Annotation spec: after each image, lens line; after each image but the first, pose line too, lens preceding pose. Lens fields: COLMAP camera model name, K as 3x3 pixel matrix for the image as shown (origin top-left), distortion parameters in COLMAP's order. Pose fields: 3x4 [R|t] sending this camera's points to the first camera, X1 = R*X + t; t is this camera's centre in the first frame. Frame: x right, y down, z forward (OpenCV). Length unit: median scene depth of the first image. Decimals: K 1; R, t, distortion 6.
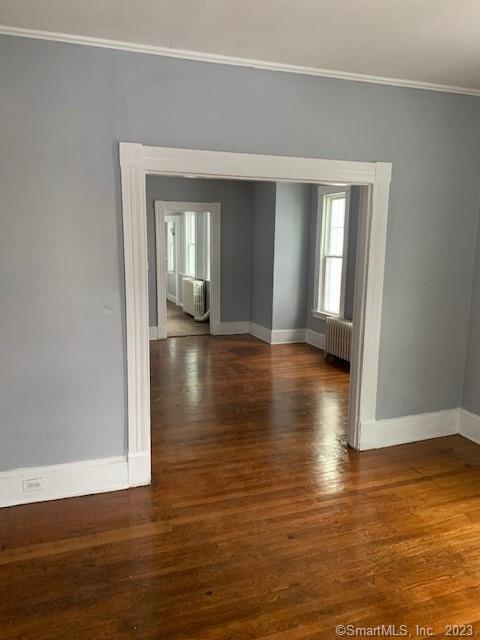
lens RADIAL K [[485.9, 0, 240.5], [0, 485.9, 324.2], [0, 0, 1]] dist [0.004820, -0.000187]
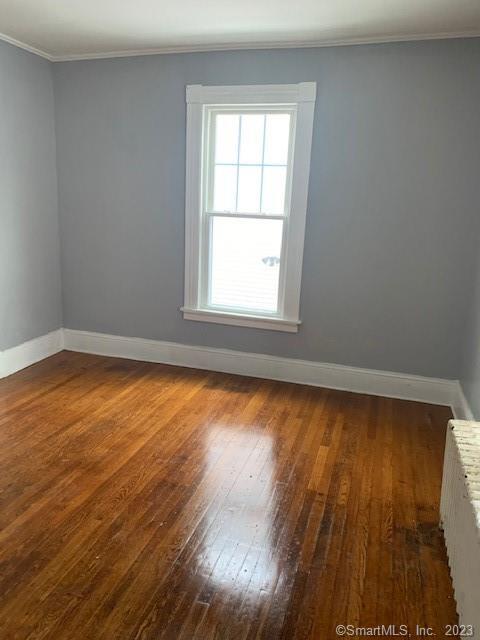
lens RADIAL K [[485.9, 0, 239.0], [0, 485.9, 318.8], [0, 0, 1]] dist [0.004820, -0.000187]
pose [[0.600971, -0.171102, 0.780742, -0.307600], [0.092045, 0.985134, 0.145044, 0.022594], [-0.793953, -0.015303, 0.607787, -0.100228]]
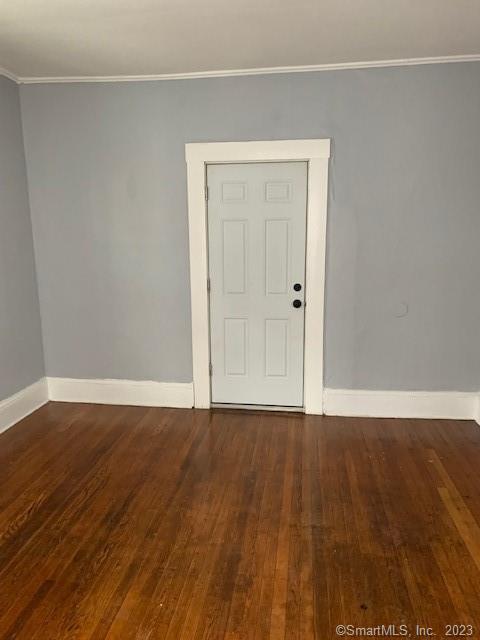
lens RADIAL K [[485.9, 0, 240.5], [0, 485.9, 319.3], [0, 0, 1]] dist [0.004820, -0.000187]
pose [[-0.455641, 0.161081, -0.875468, 0.575633], [-0.132418, 0.960284, 0.245603, -0.116679], [0.880260, 0.227835, -0.416214, 0.815009]]
